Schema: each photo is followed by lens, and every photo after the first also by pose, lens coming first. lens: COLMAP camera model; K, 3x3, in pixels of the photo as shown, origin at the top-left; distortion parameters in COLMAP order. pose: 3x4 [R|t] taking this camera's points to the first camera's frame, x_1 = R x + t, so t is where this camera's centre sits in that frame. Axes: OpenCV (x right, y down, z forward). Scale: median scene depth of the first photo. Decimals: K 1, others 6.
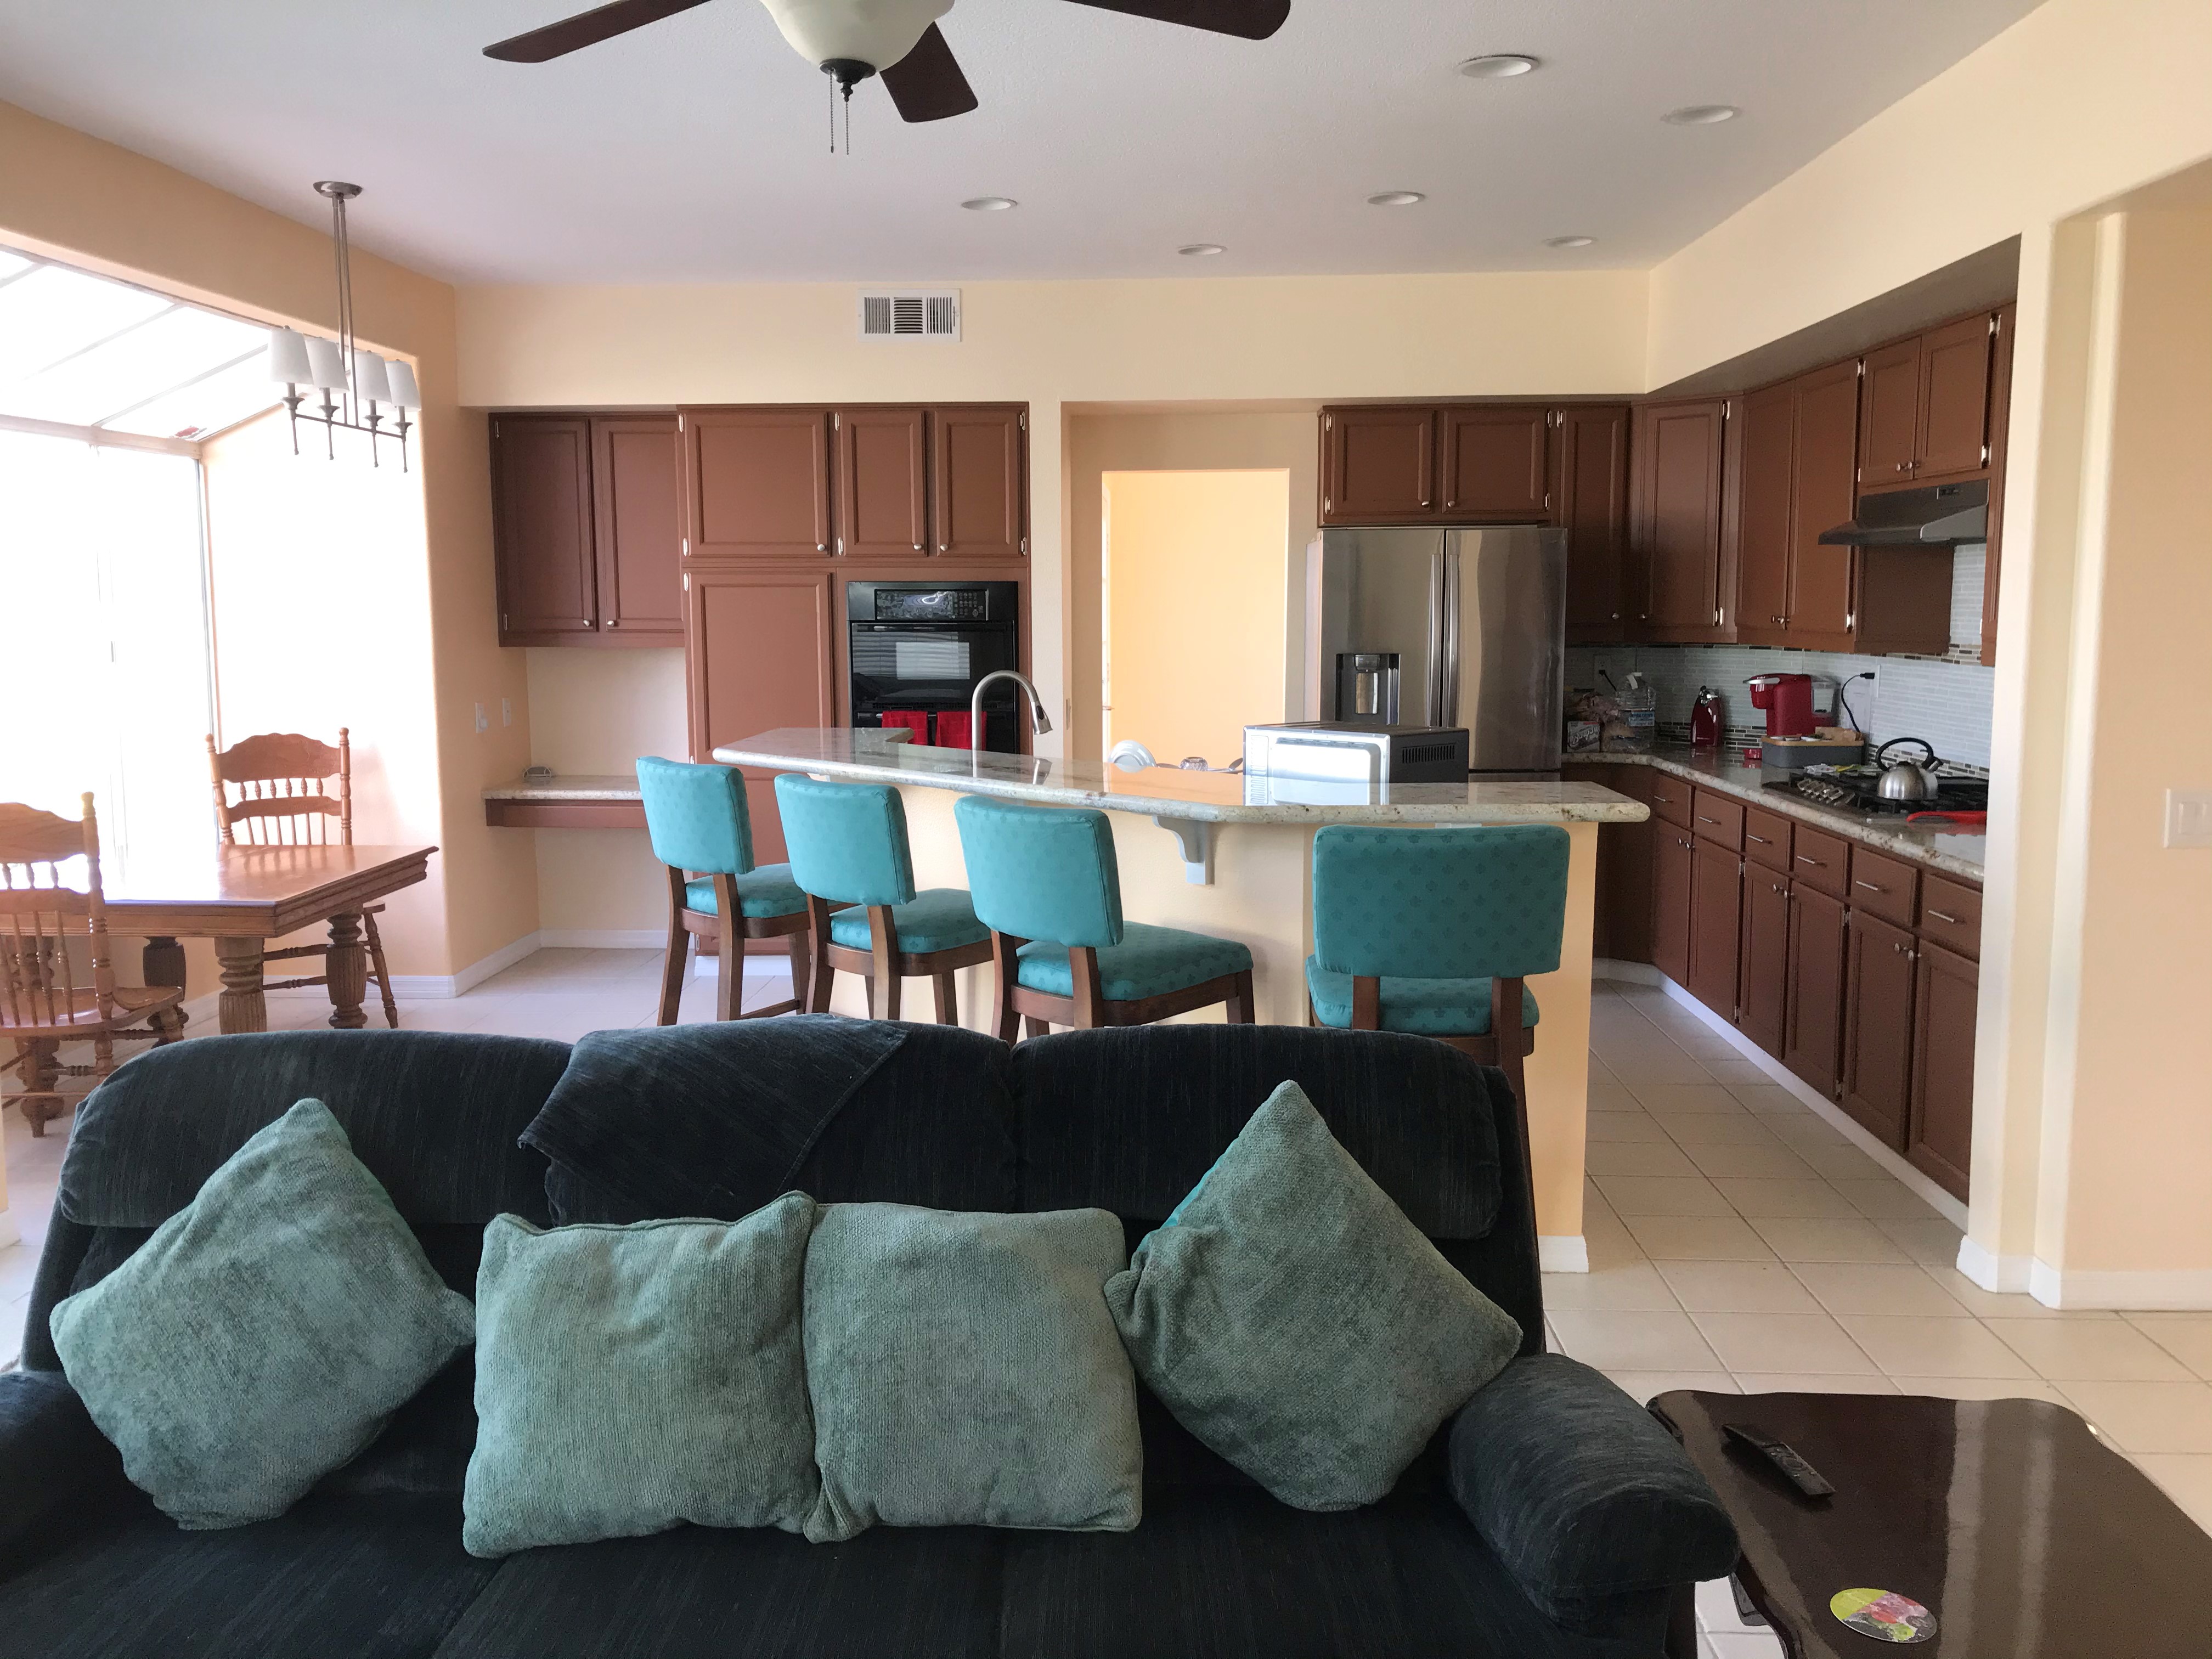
lens RADIAL K [[1793.5, 0, 1106.0], [0, 1793.5, 829.5], [0, 0, 1]] dist [0.070831, -0.094992]
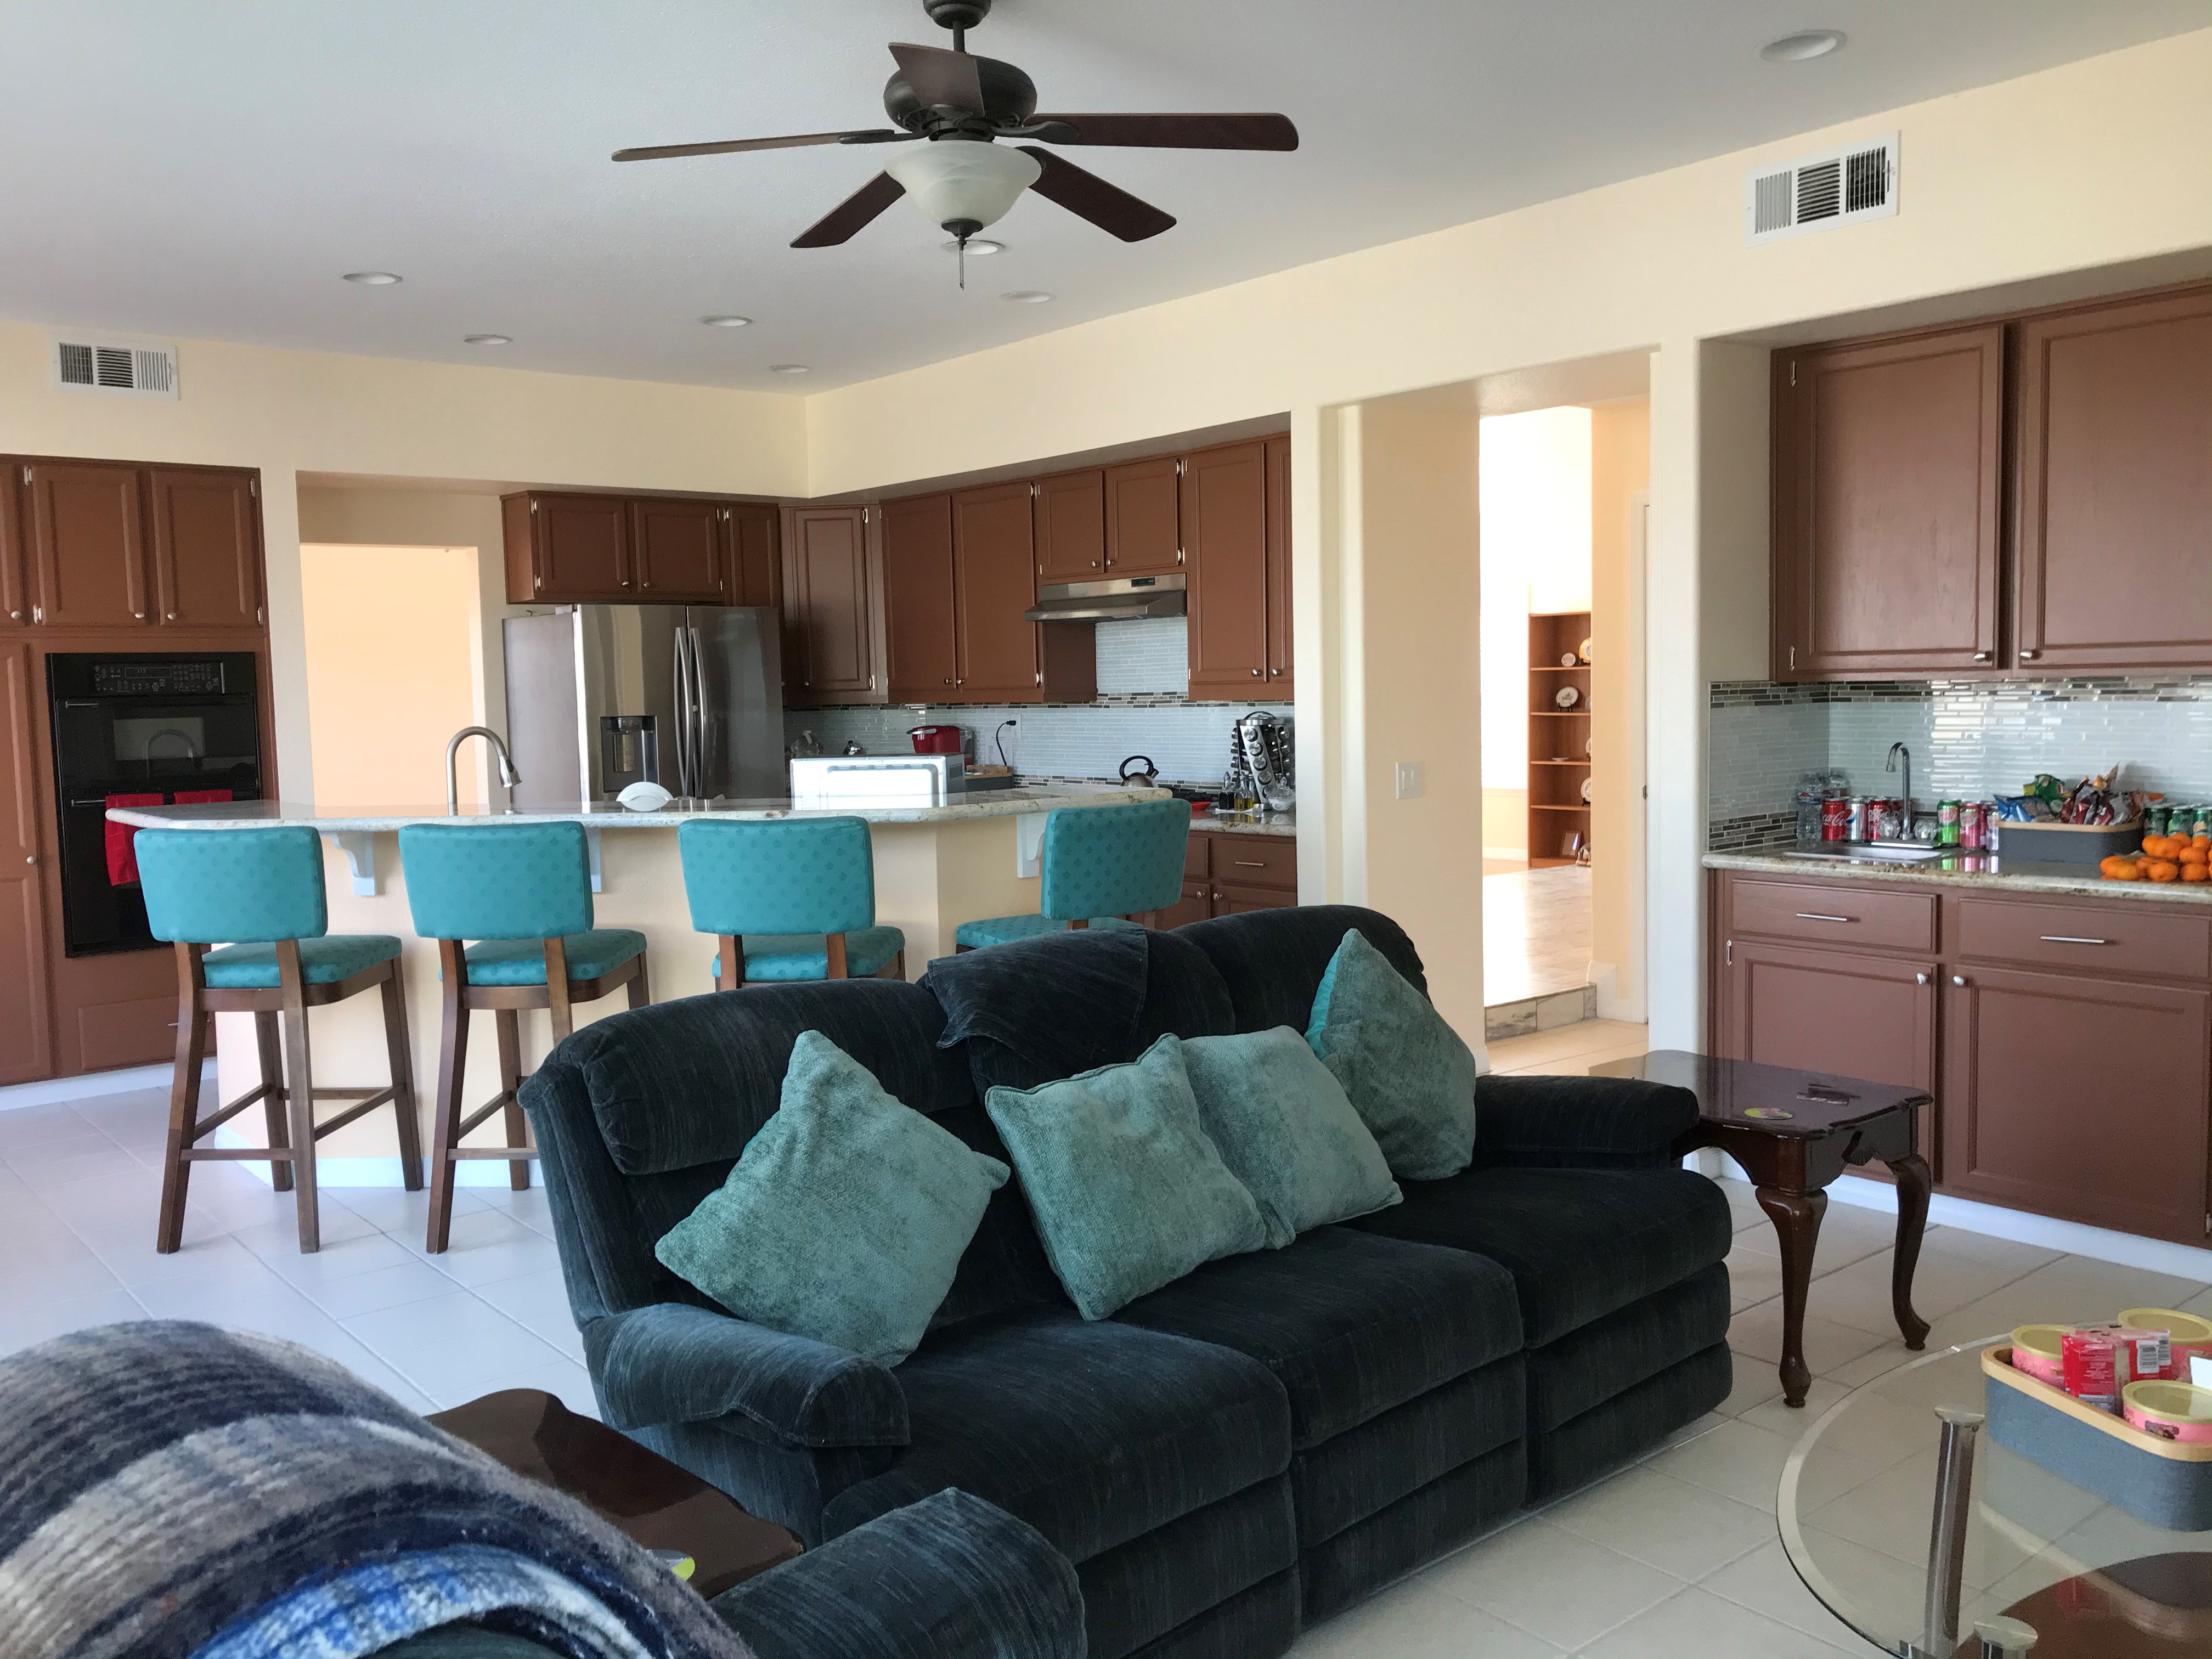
lens RADIAL K [[1793.5, 0, 1106.0], [0, 1793.5, 829.5], [0, 0, 1]] dist [0.070831, -0.094992]
pose [[0.745949, -0.067785, 0.662545, -0.373690], [0.105273, 0.994301, -0.016798, 0.019876], [-0.657631, 0.082279, 0.748834, -0.010799]]
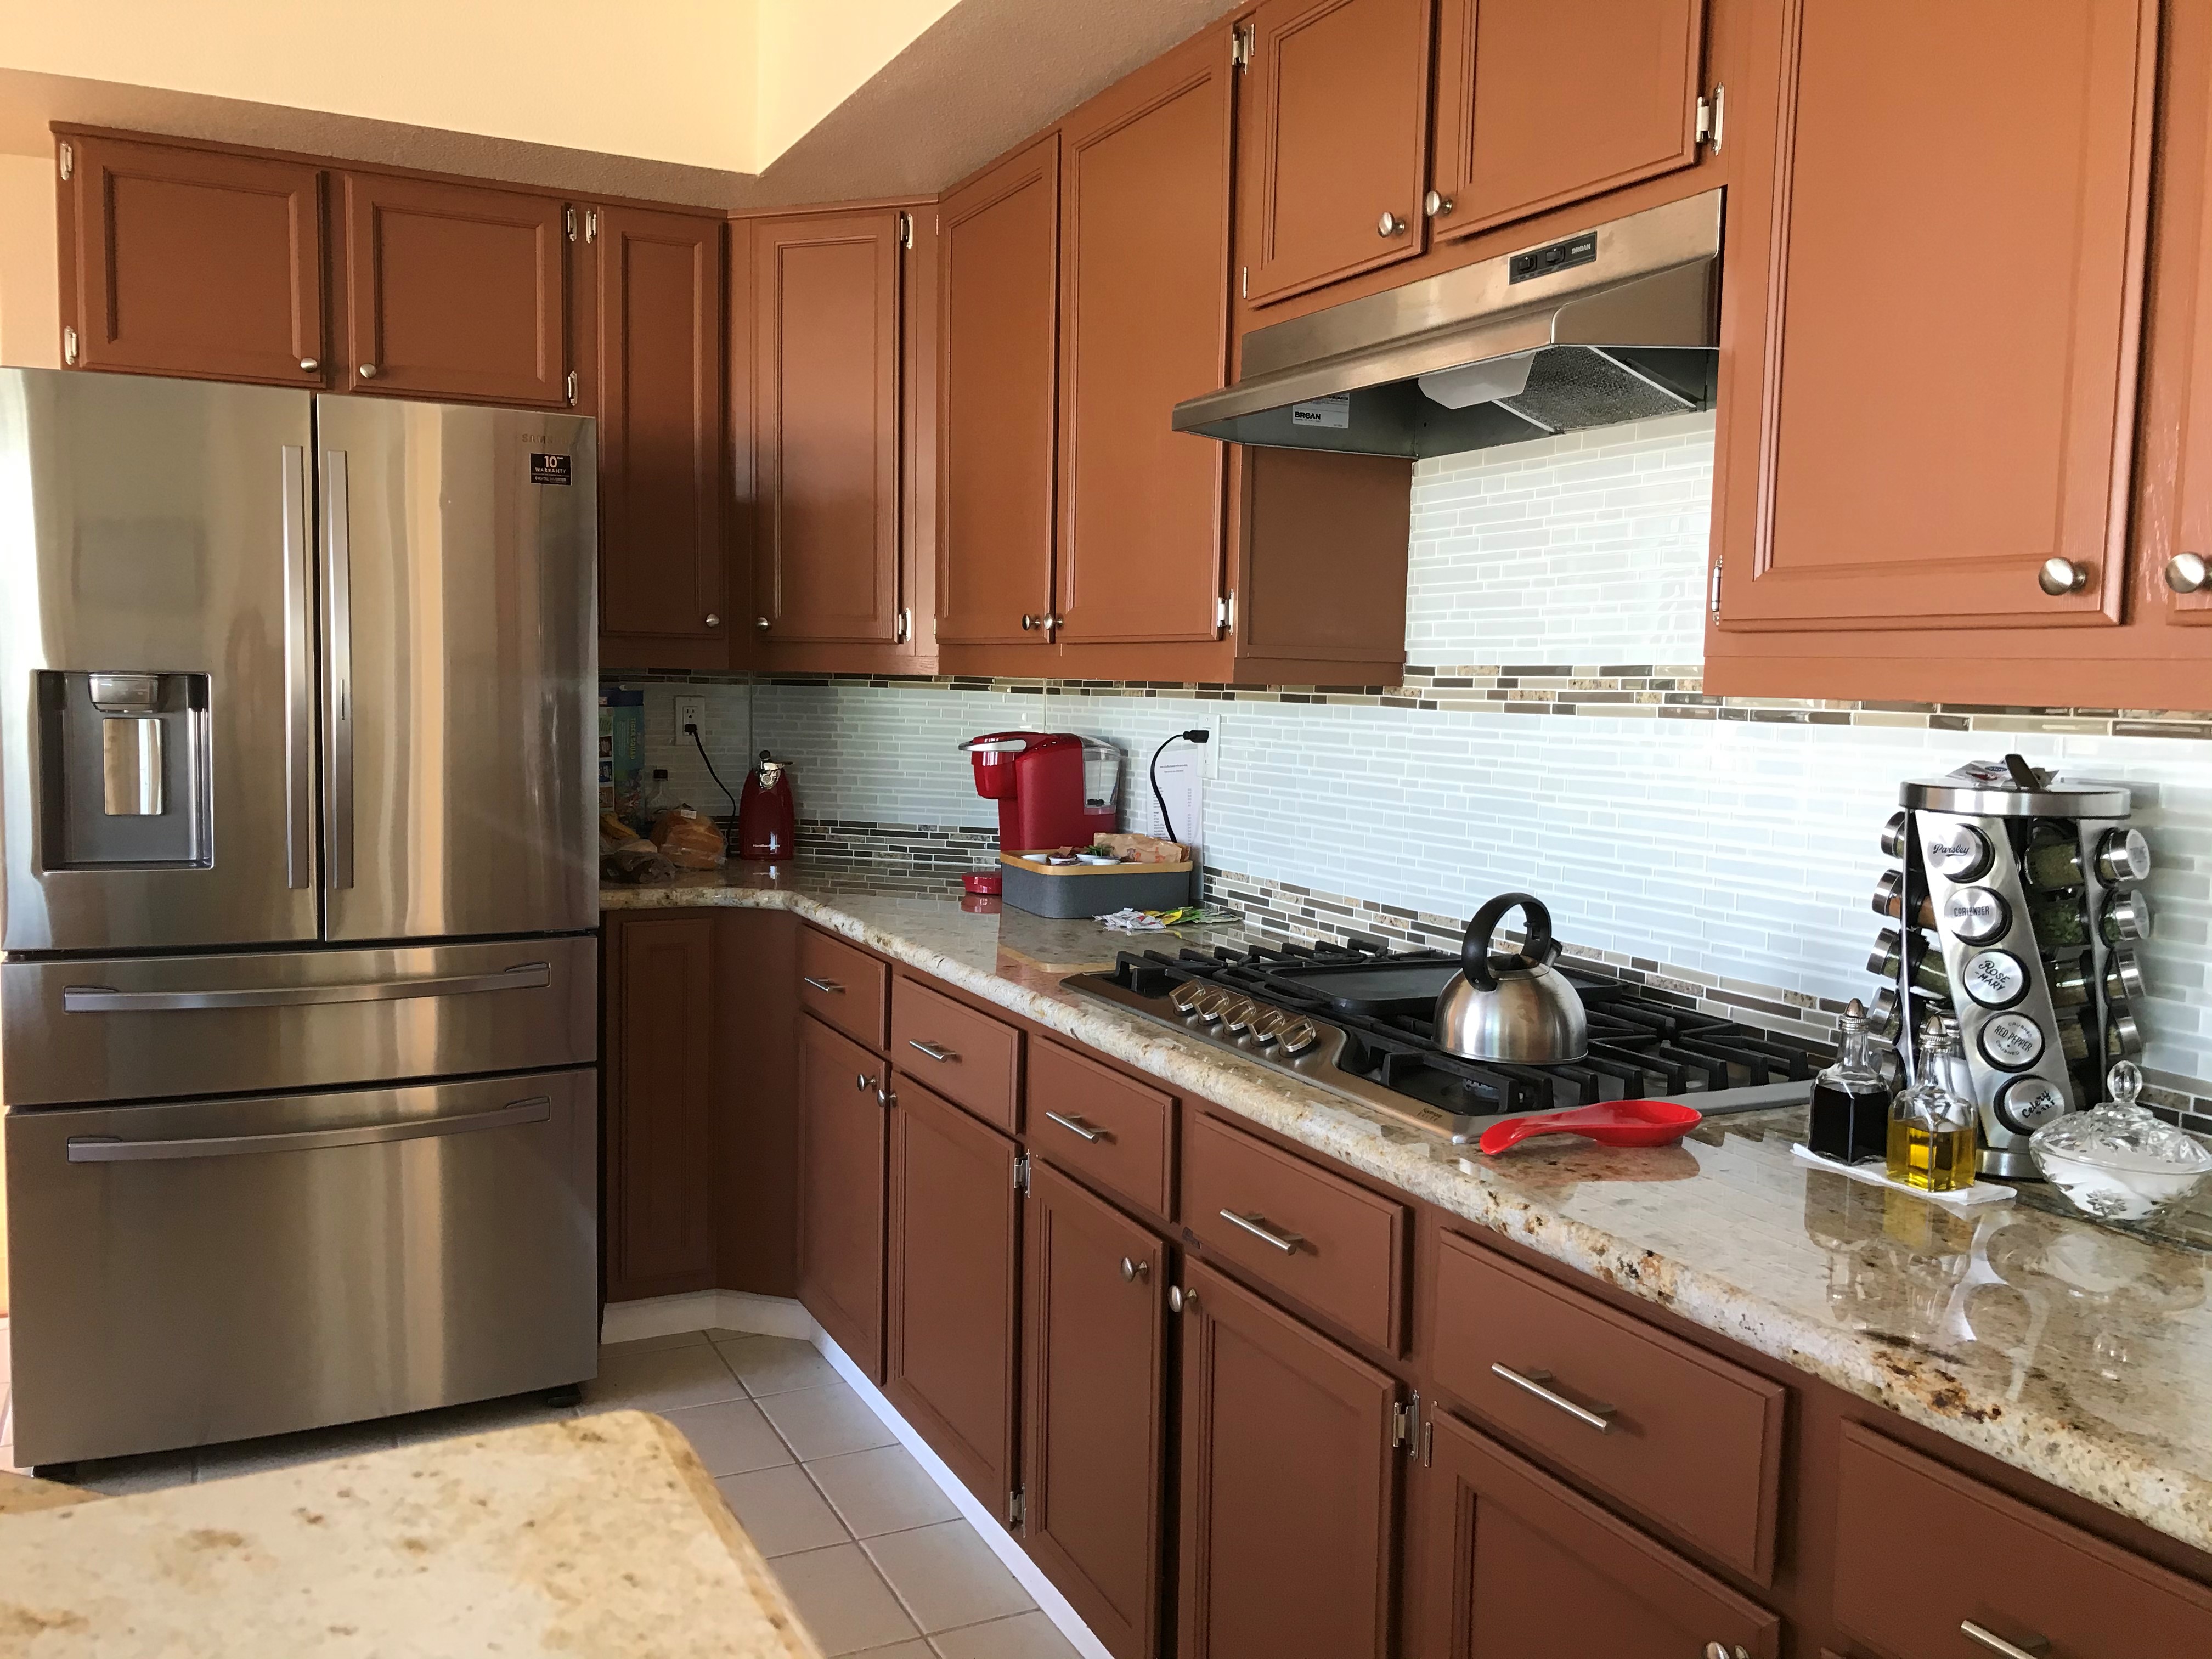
lens RADIAL K [[1857.4, 0, 1036.7], [0, 1857.4, 806.4], [0, 0, 1]] dist [0.067845, -0.009508]
pose [[0.897982, -0.010828, 0.439899, 0.140349], [0.033609, 0.998465, -0.044032, -0.041083], [-0.438747, 0.054324, 0.896967, 0.520076]]
